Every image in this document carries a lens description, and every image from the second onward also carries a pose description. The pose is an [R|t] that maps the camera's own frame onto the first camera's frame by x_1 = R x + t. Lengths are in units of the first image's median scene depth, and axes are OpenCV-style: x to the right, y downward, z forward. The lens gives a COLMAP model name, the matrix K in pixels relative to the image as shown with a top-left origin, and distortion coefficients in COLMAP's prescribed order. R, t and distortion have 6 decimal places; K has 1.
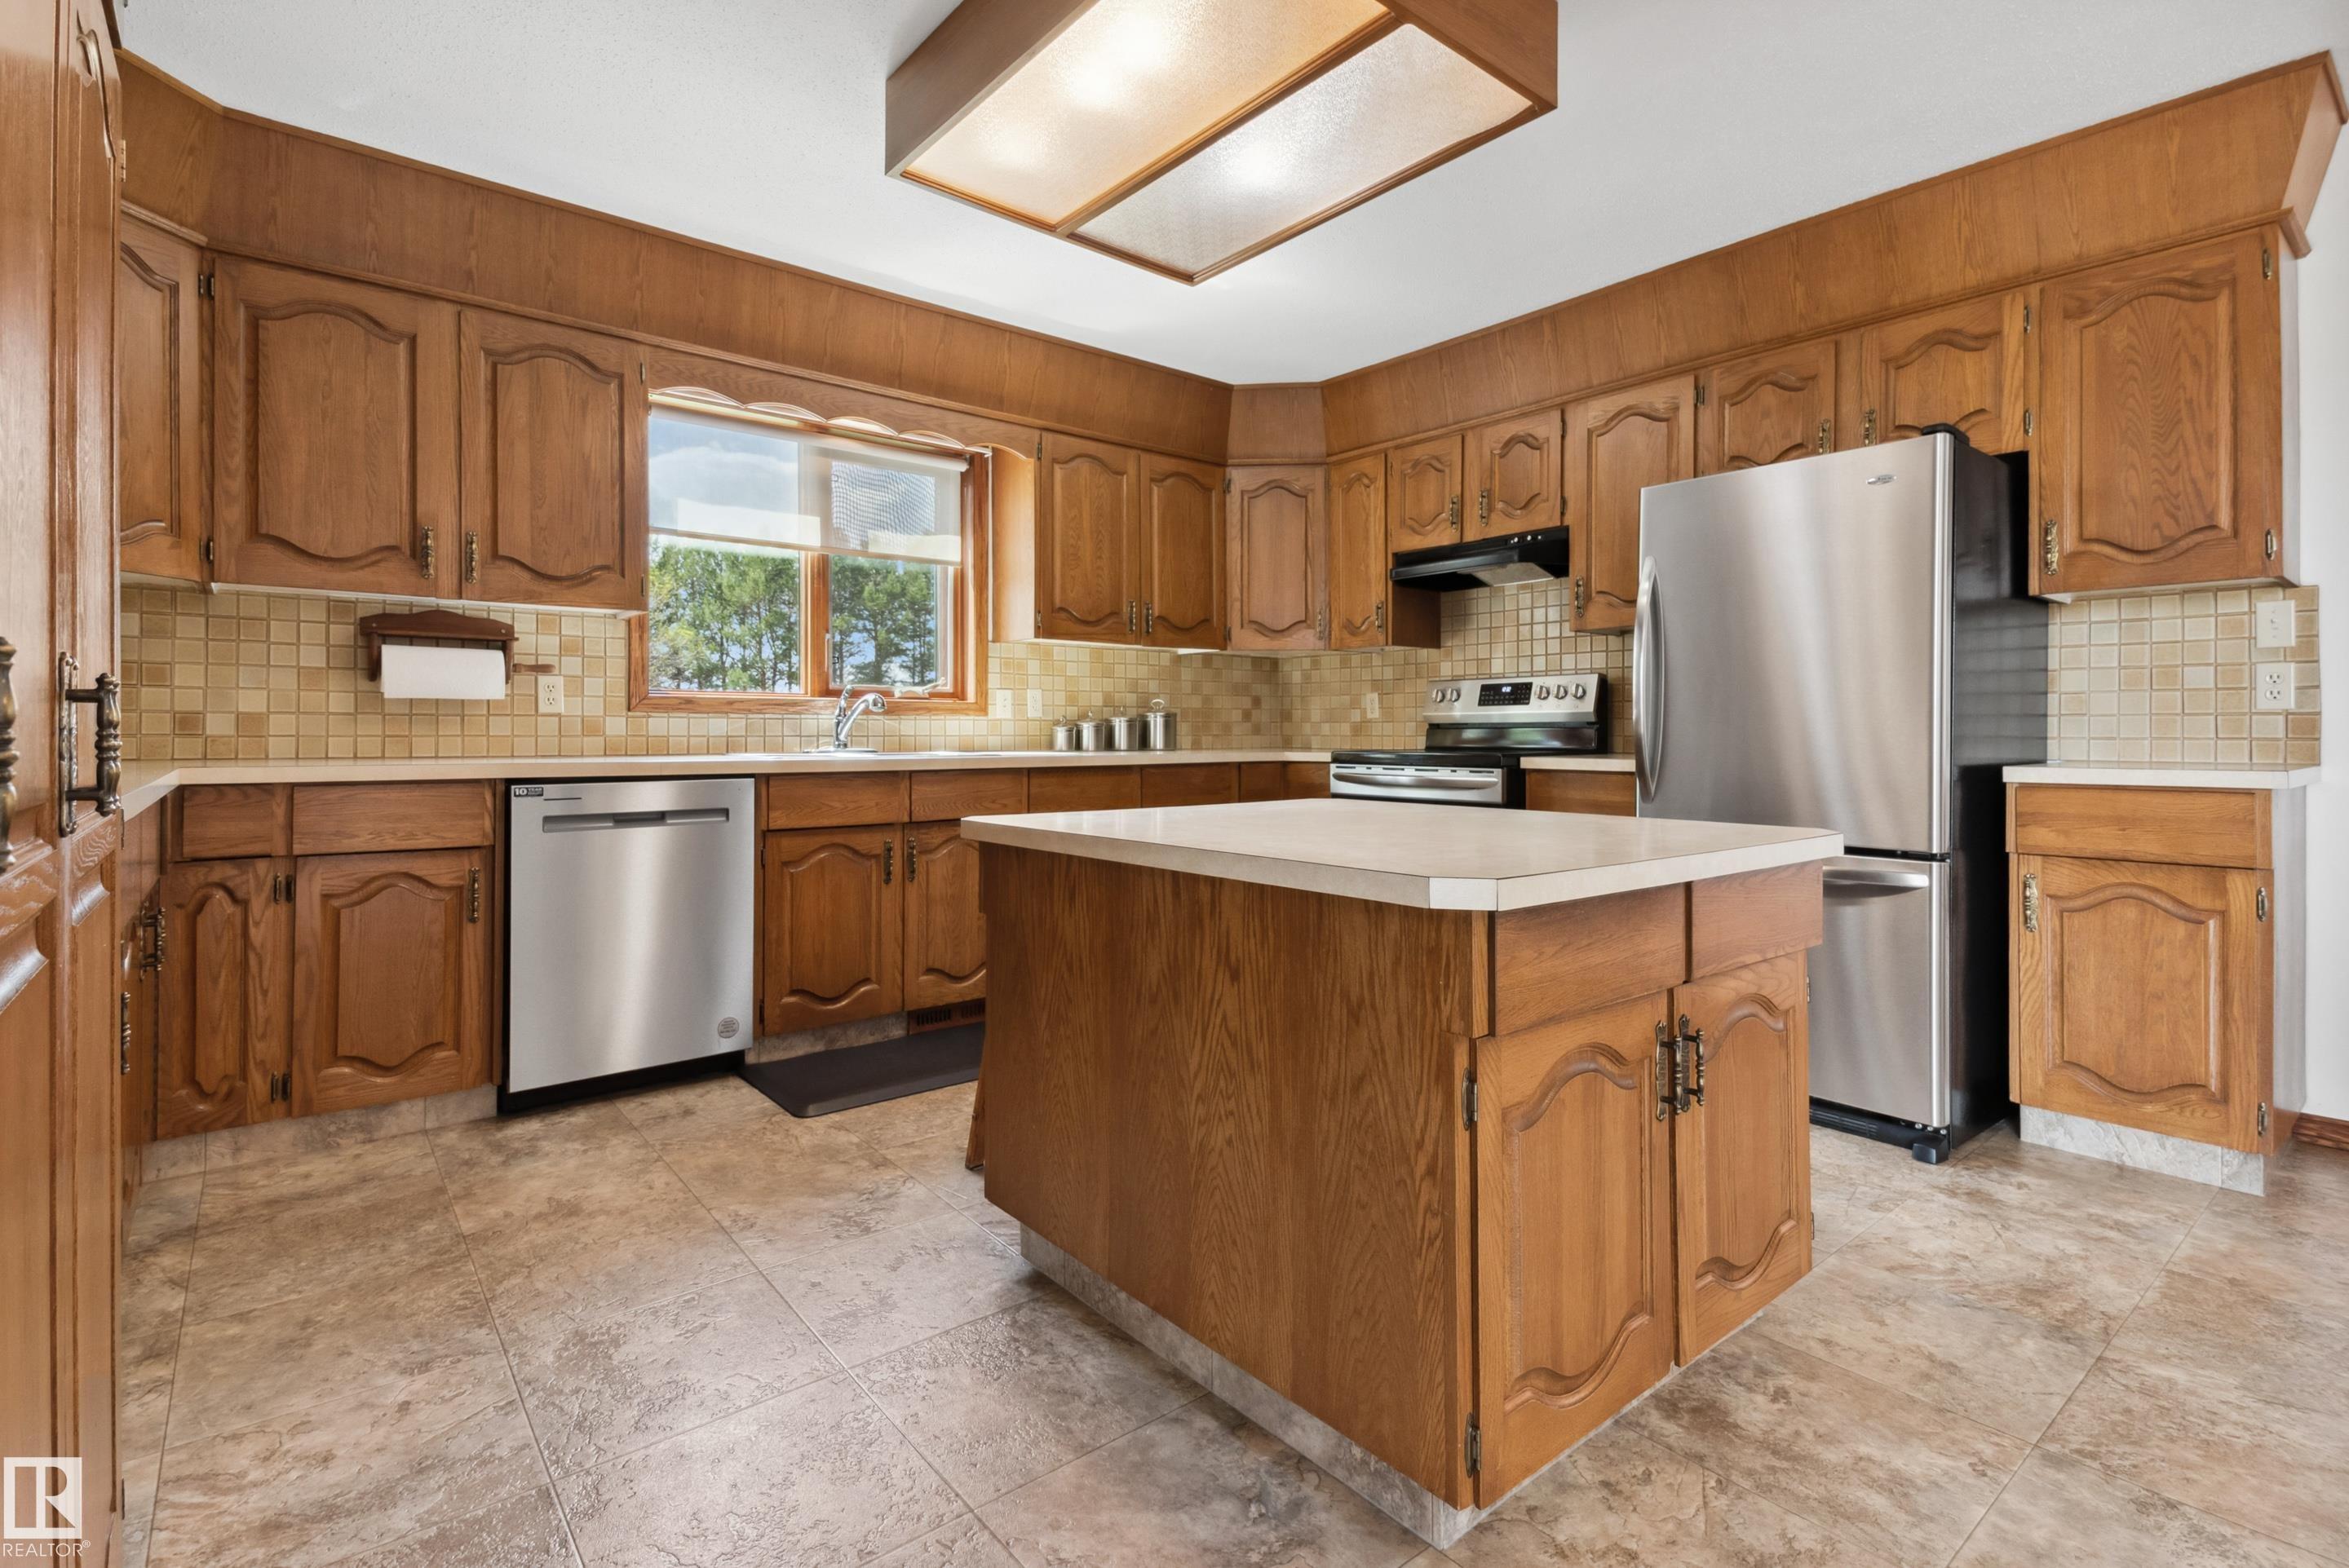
lens RADIAL K [[1105.9, 0, 1189.7], [0, 1105.9, 735.3], [0, 0, 1]] dist [0.022808, -0.000761]
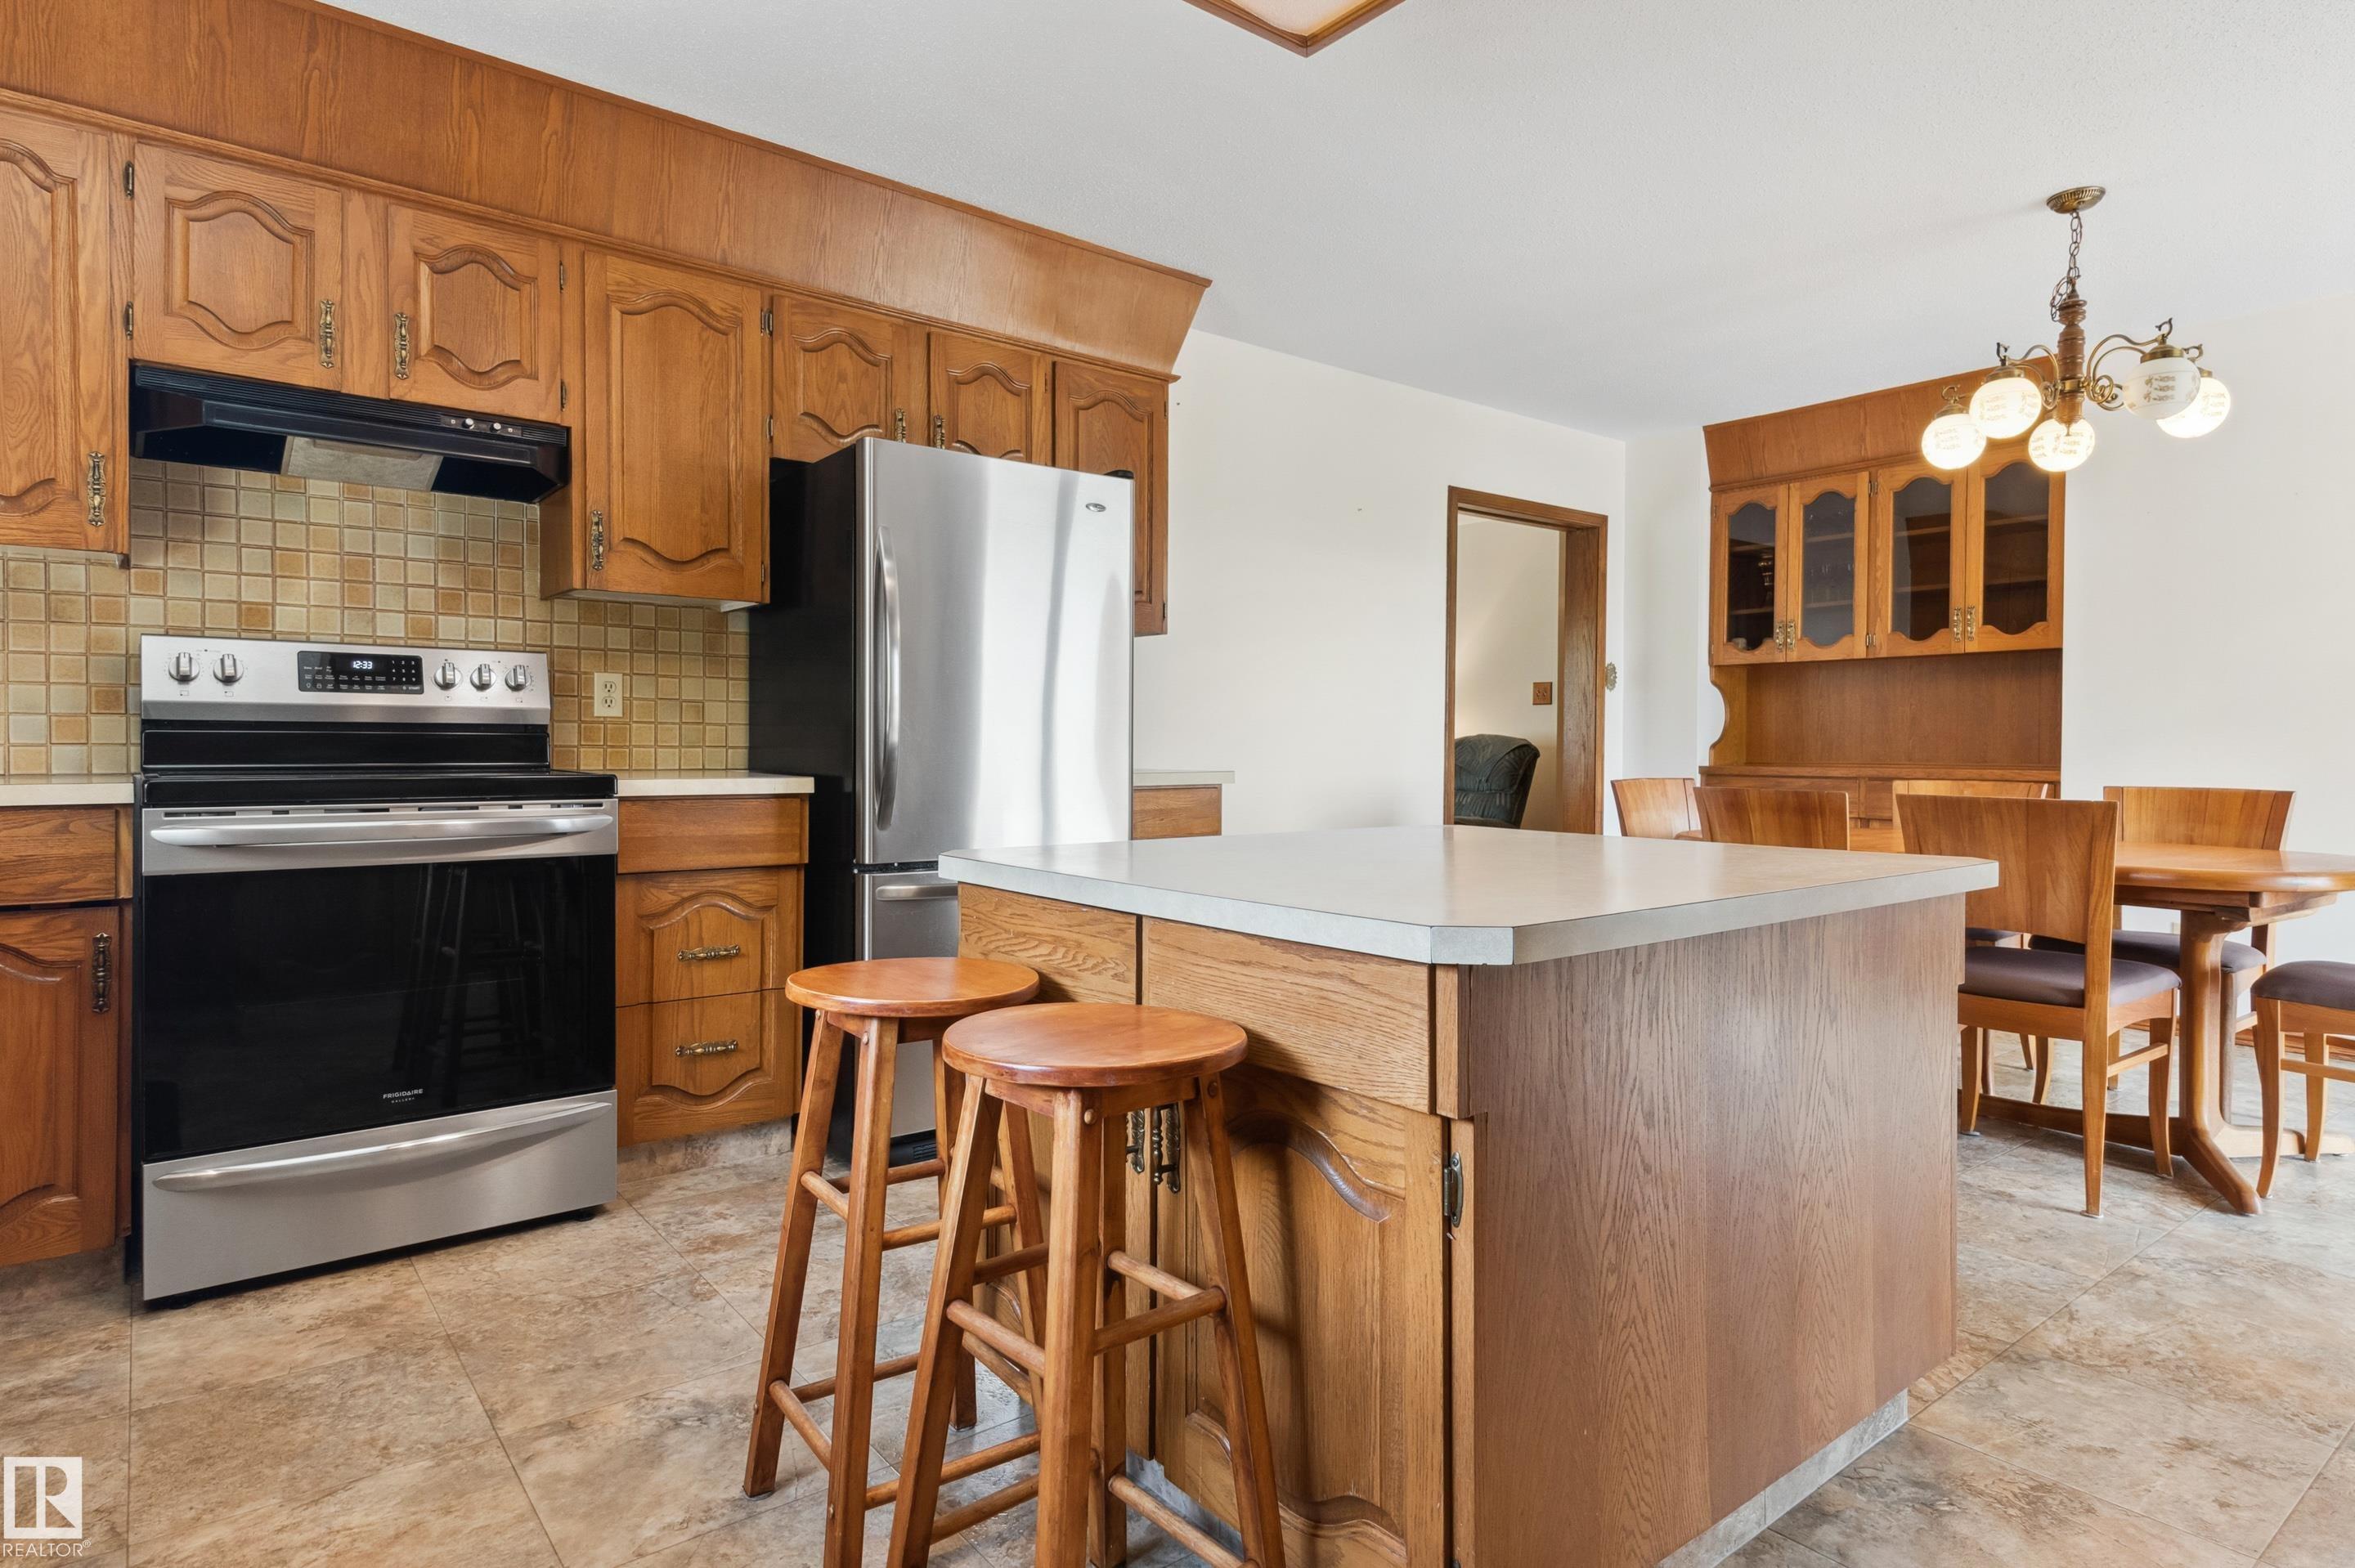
lens RADIAL K [[1277.5, 0, 1176.8], [0, 1277.5, 762.4], [0, 0, 1]] dist [0.034059, -0.016665]
pose [[0.021091, -0.013742, 0.999683, -0.393036], [-0.003221, 0.999899, 0.013813, -0.001191], [-0.999772, -0.003511, 0.021044, 0.582928]]
